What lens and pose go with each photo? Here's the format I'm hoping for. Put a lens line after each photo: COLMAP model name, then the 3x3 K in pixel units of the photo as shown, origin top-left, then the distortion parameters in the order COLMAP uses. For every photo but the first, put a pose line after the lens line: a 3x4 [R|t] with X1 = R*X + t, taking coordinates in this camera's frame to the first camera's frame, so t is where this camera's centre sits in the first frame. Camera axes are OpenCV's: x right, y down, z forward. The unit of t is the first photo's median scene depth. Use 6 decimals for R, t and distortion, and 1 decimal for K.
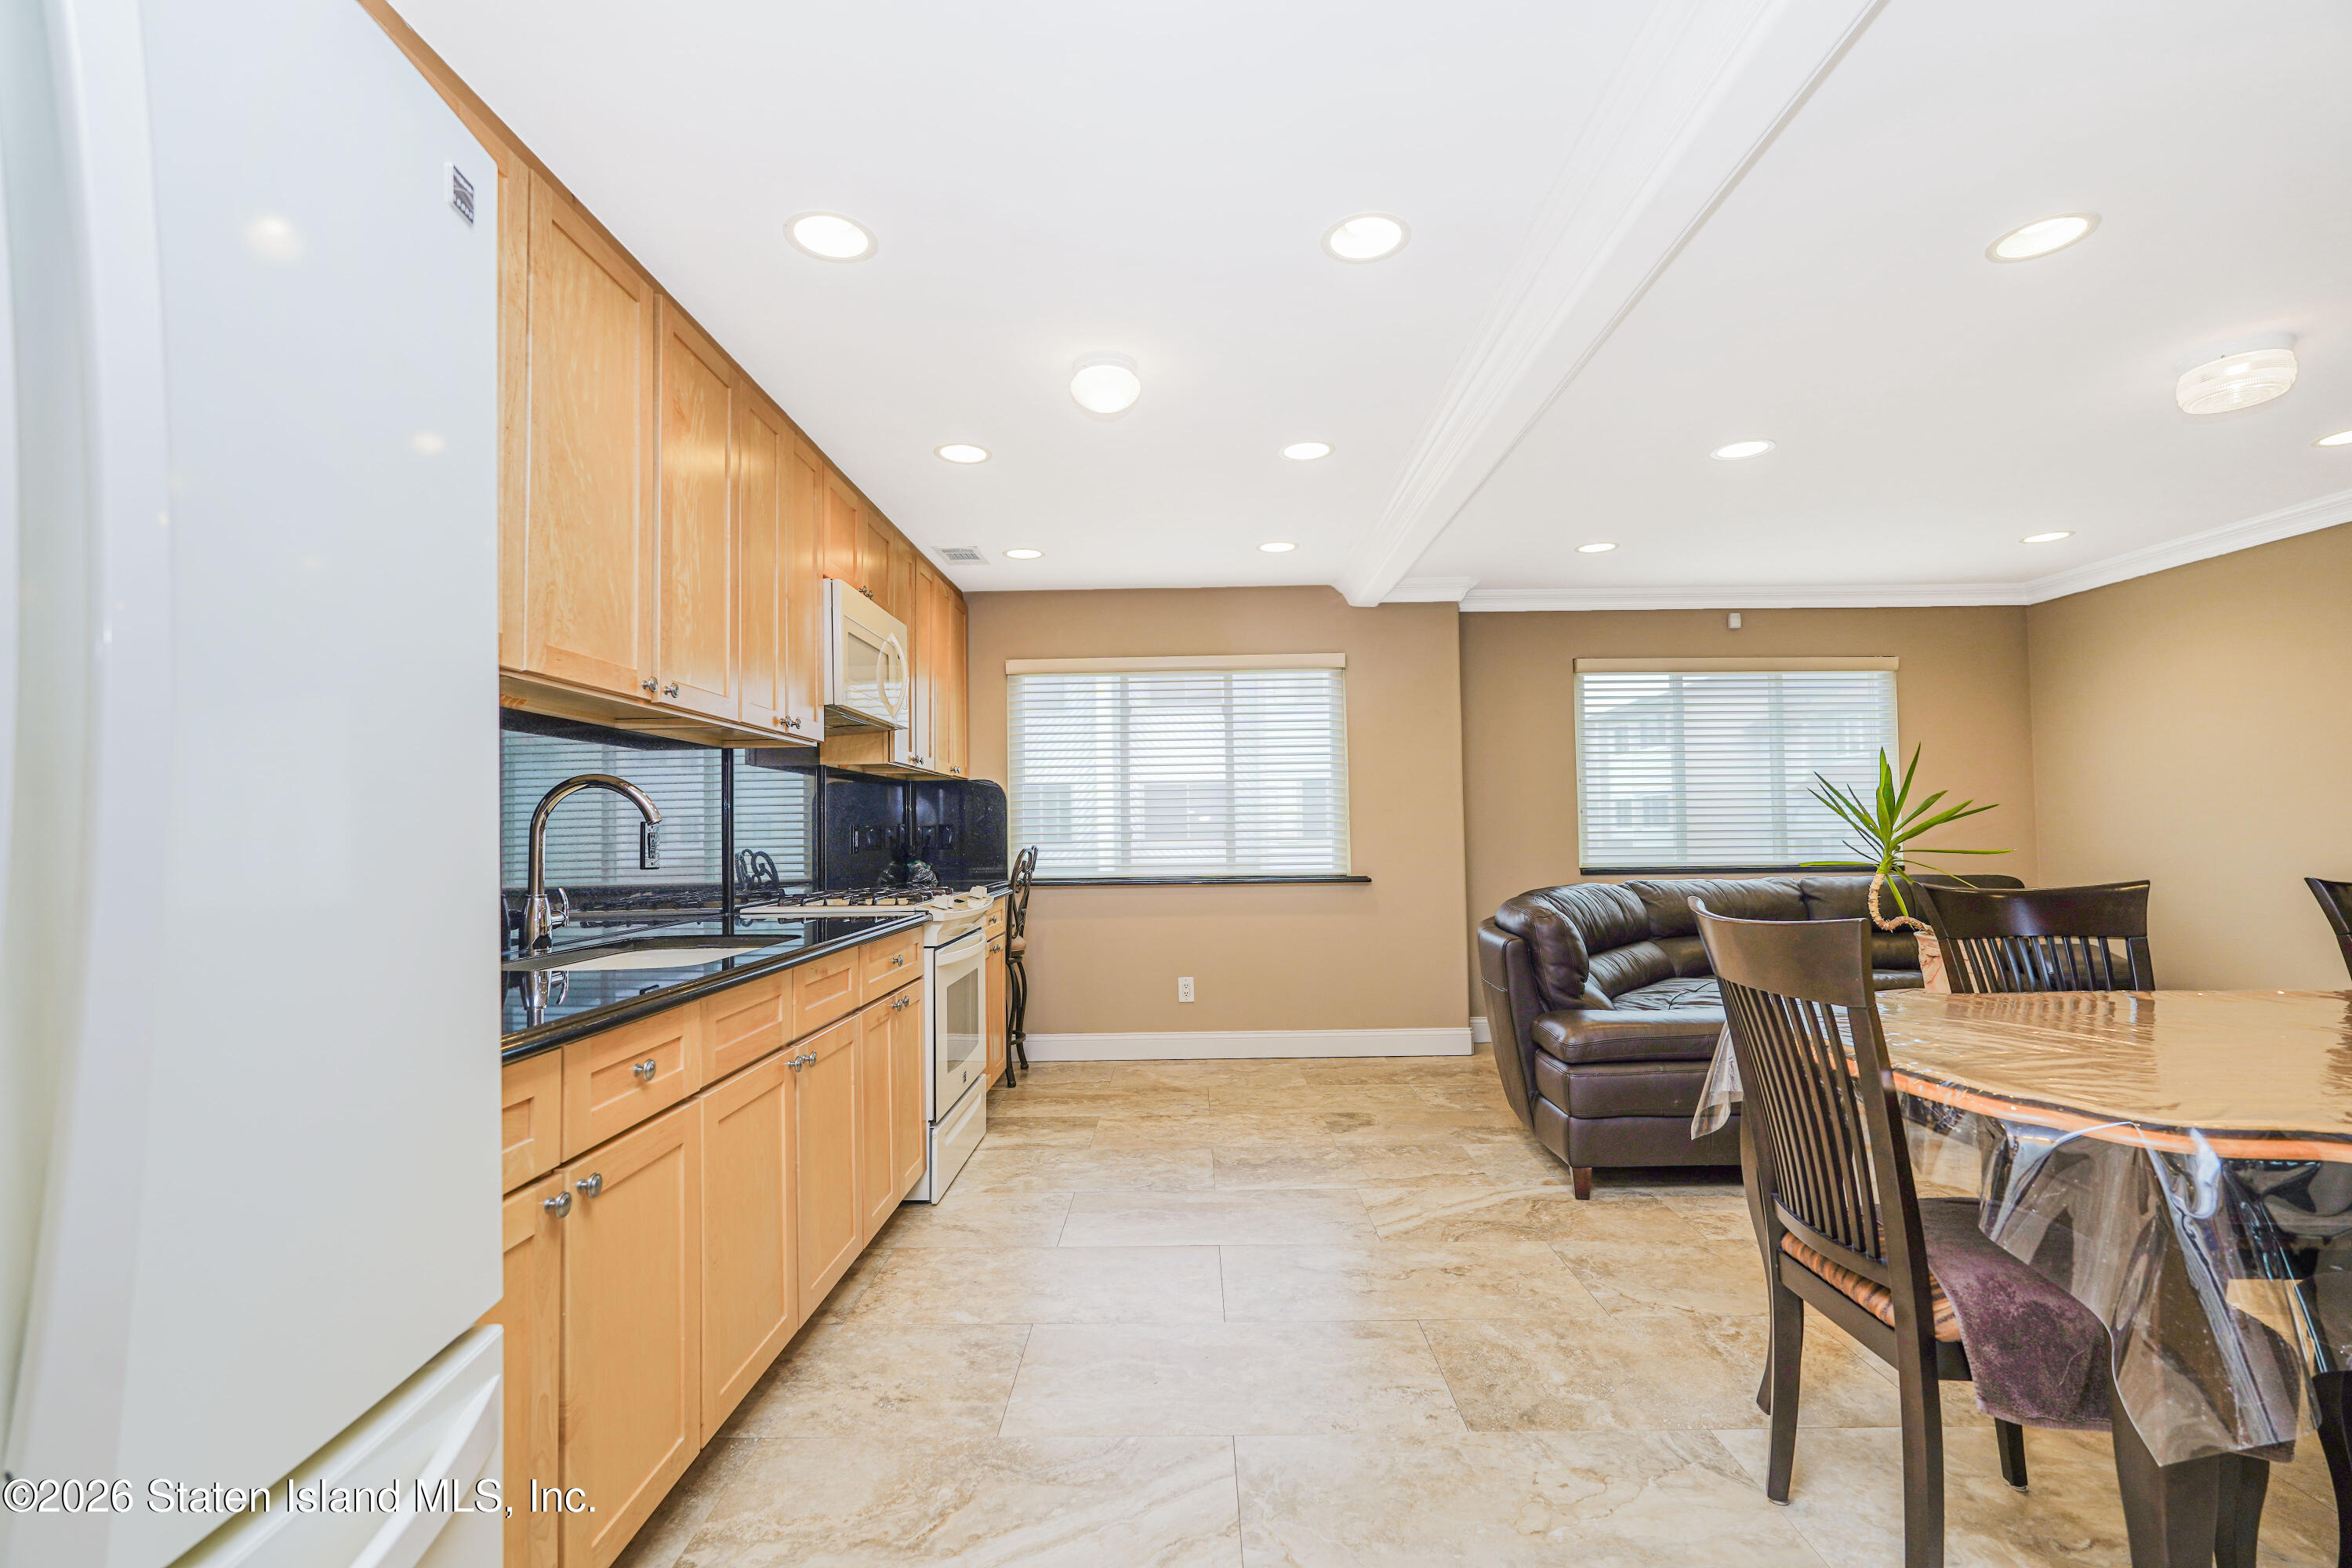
lens RADIAL K [[1046.3, 0, 1168.8], [0, 1046.3, 789.6], [0, 0, 1]] dist [-0.017137, 0.010641]
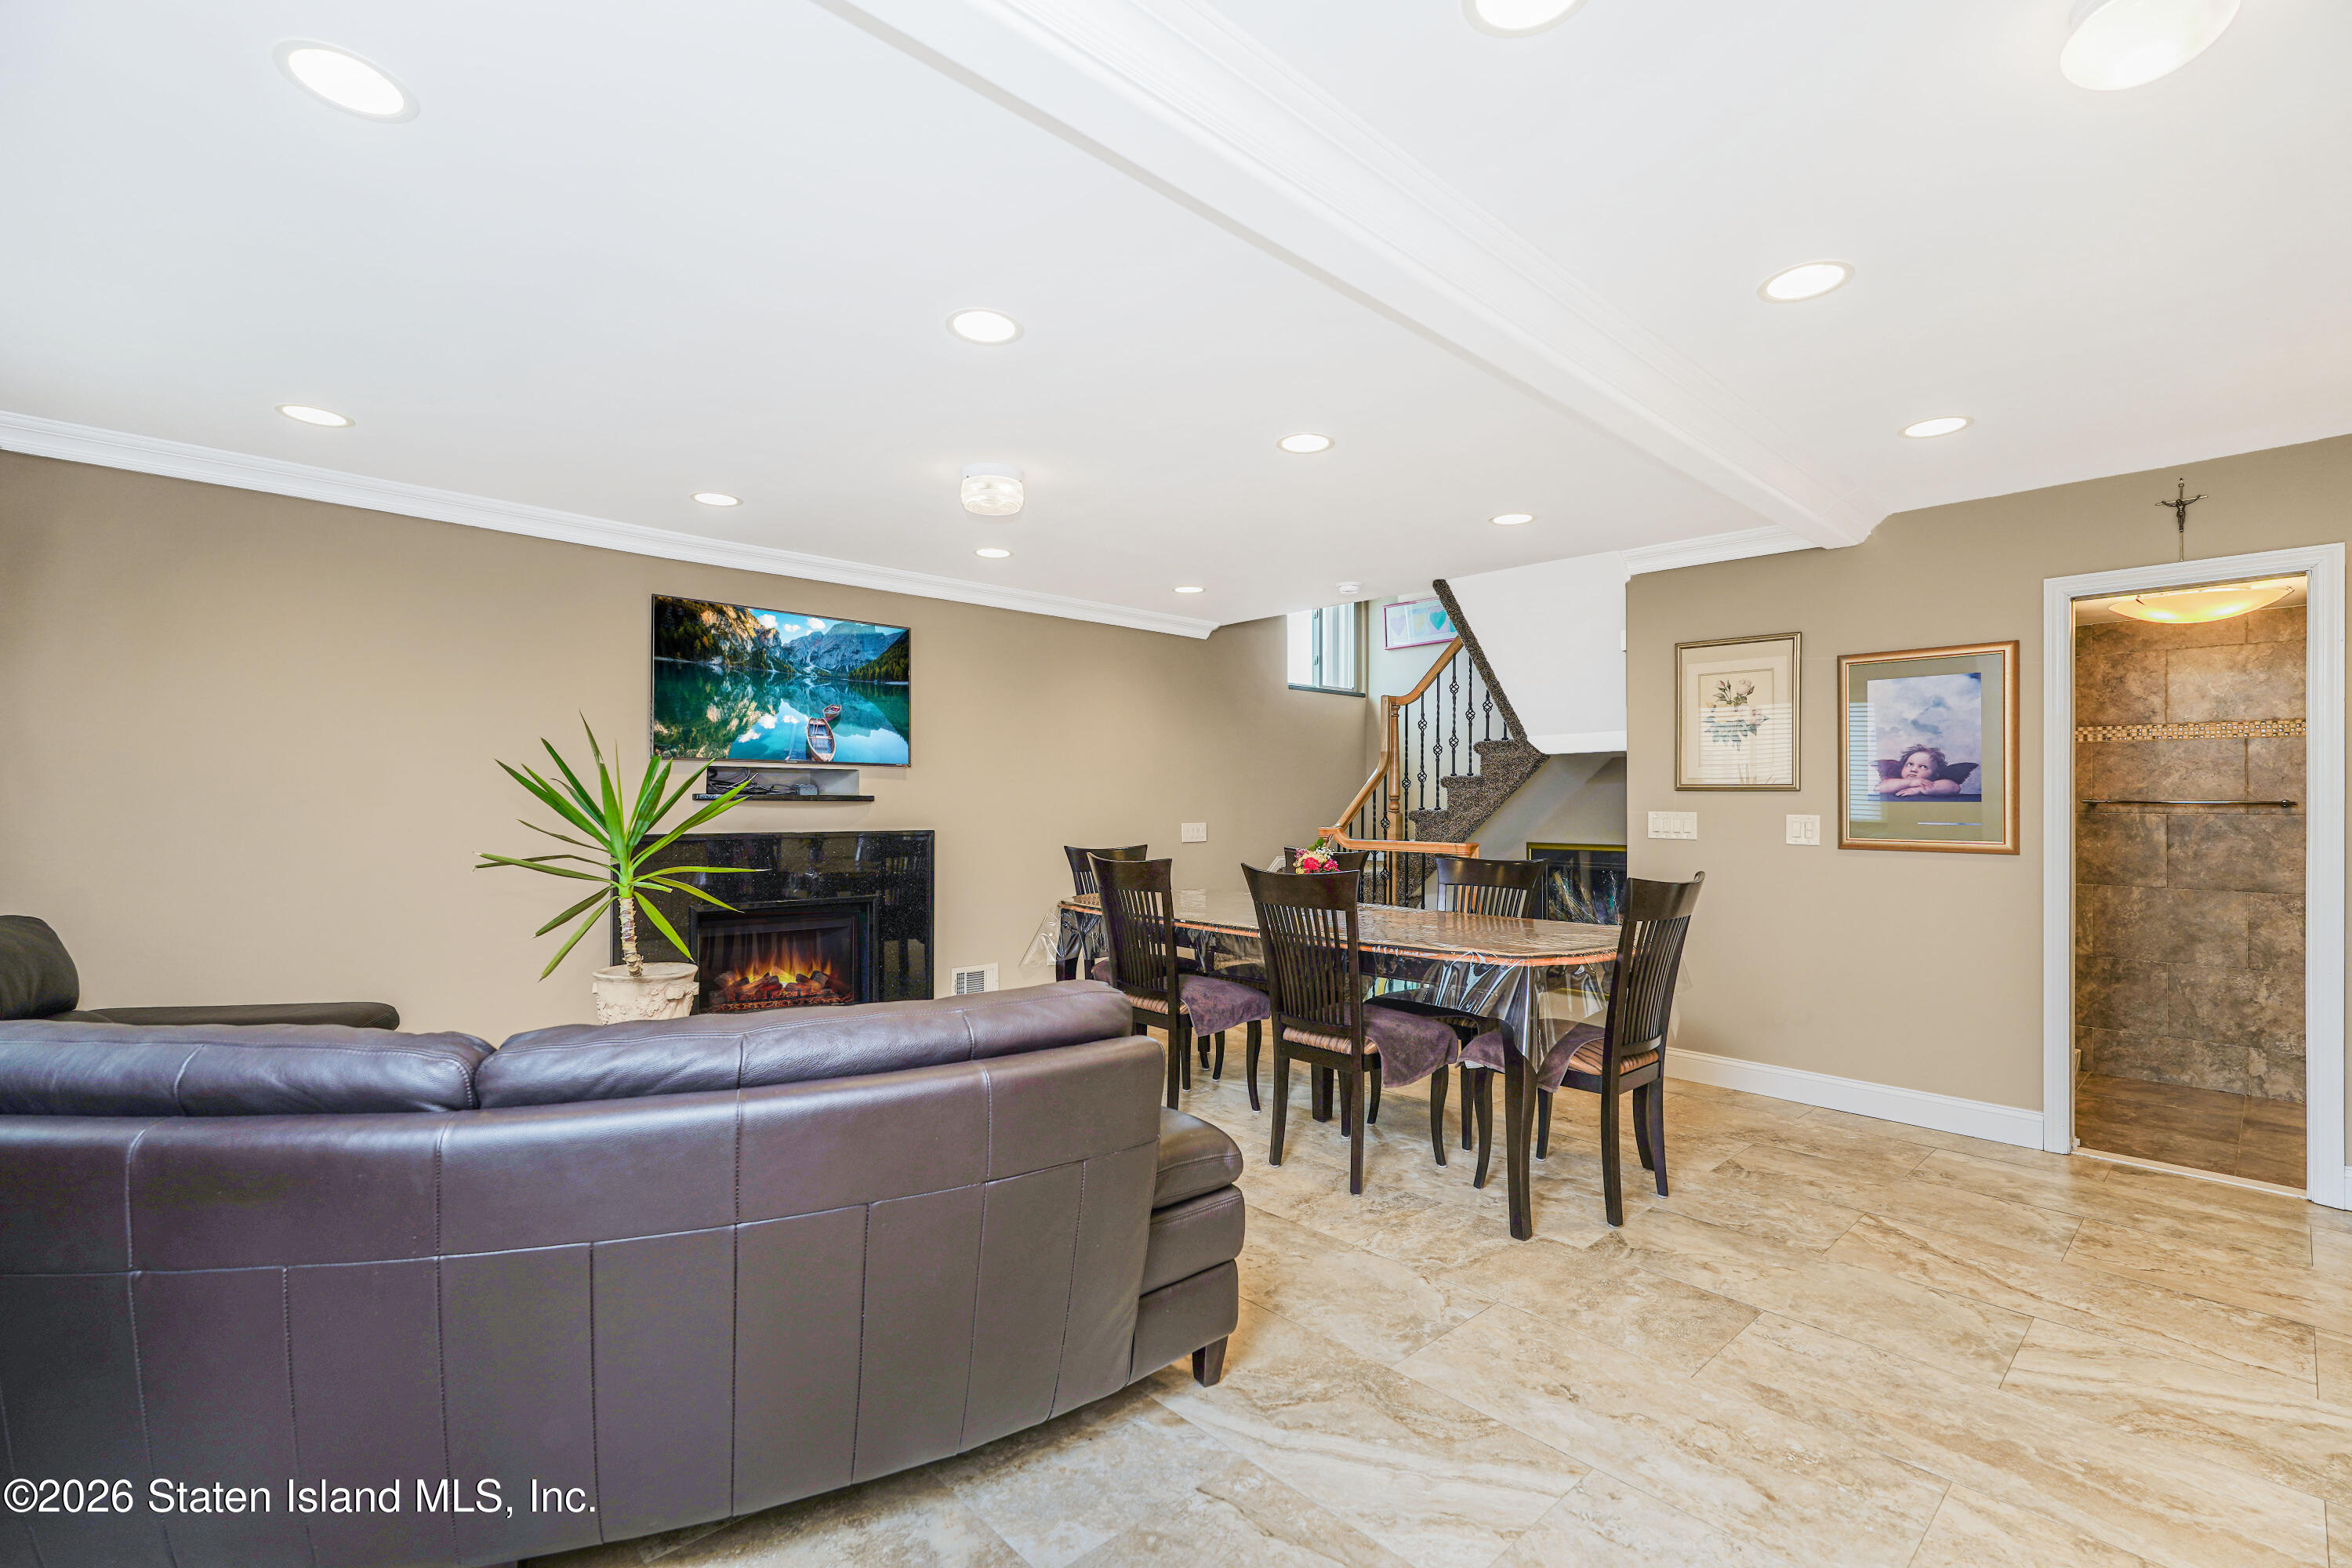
lens RADIAL K [[1046.3, 0, 1179.9], [0, 1046.3, 805.9], [0, 0, 1]] dist [-0.017137, 0.010641]
pose [[-0.696264, 0.008671, 0.717734, -0.084406], [-0.026713, 0.998921, -0.037982, 0.046621], [-0.717289, -0.045618, -0.695281, 1.575833]]
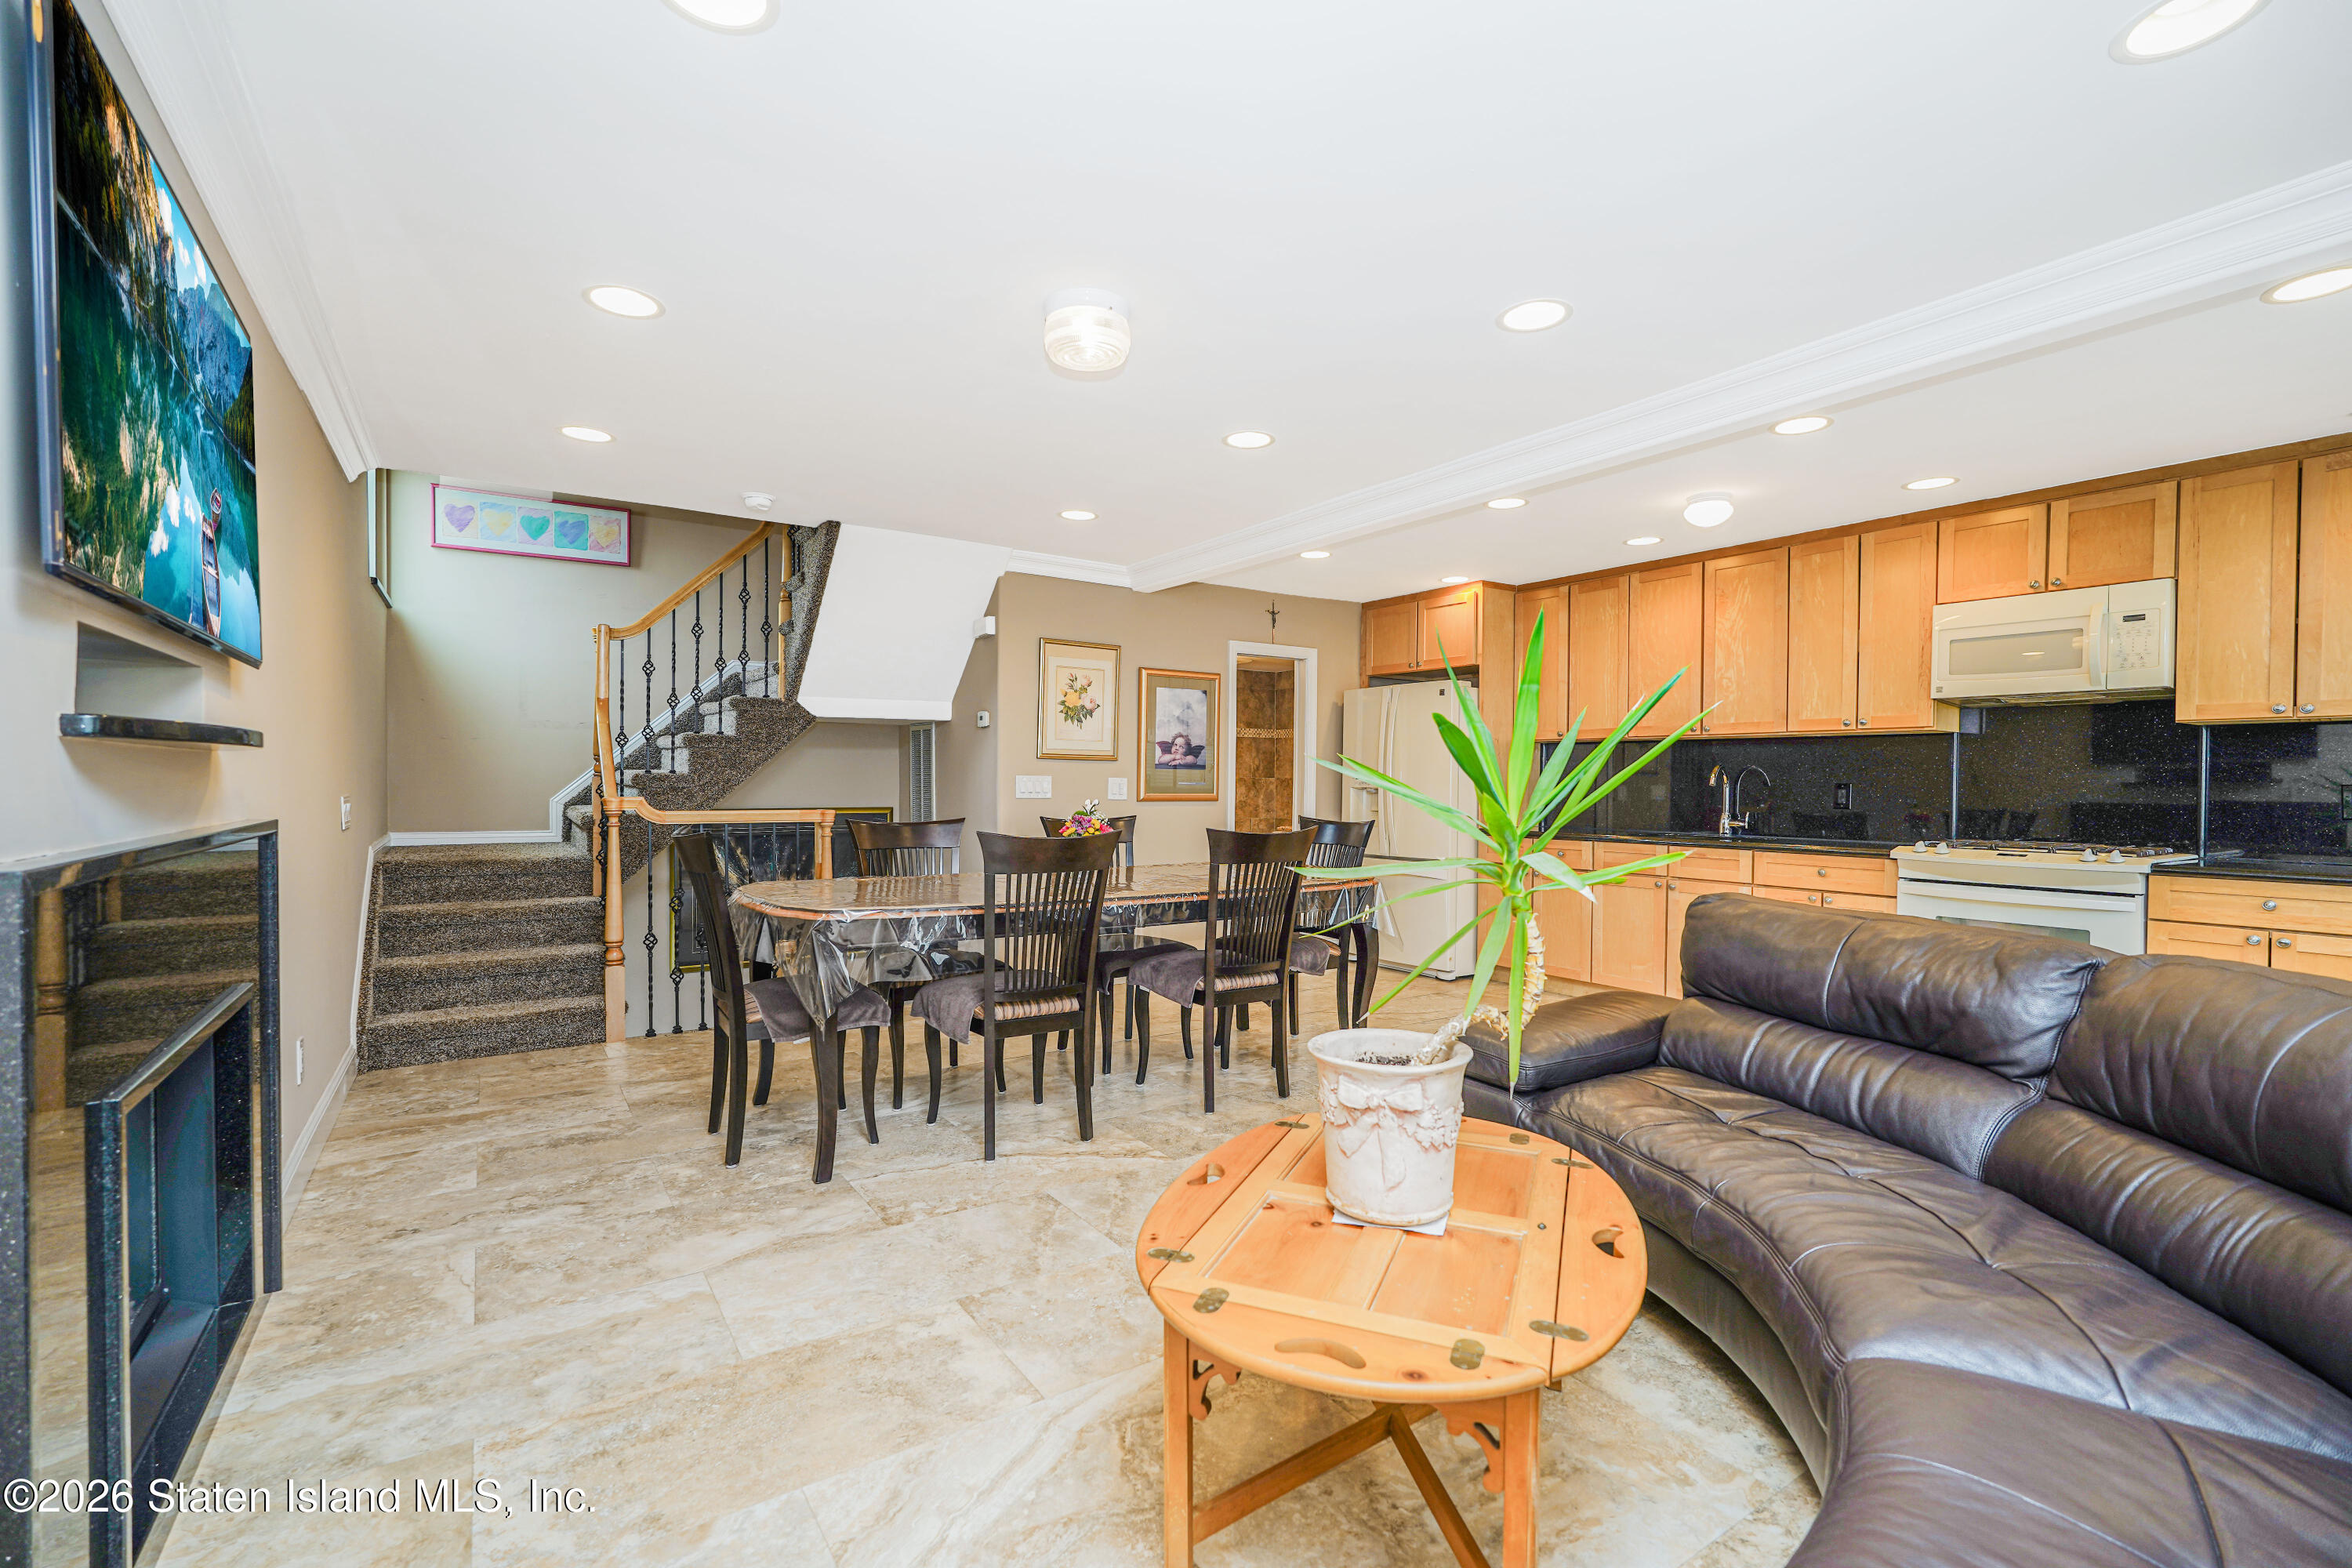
lens RADIAL K [[1046.3, 0, 1195.1], [0, 1046.3, 785.7], [0, 0, 1]] dist [-0.017137, 0.010641]
pose [[-0.805393, 0.007885, -0.592688, 1.407478], [0.025019, 0.999473, -0.020700, 0.042252], [0.592213, -0.031500, -0.805166, 1.667640]]
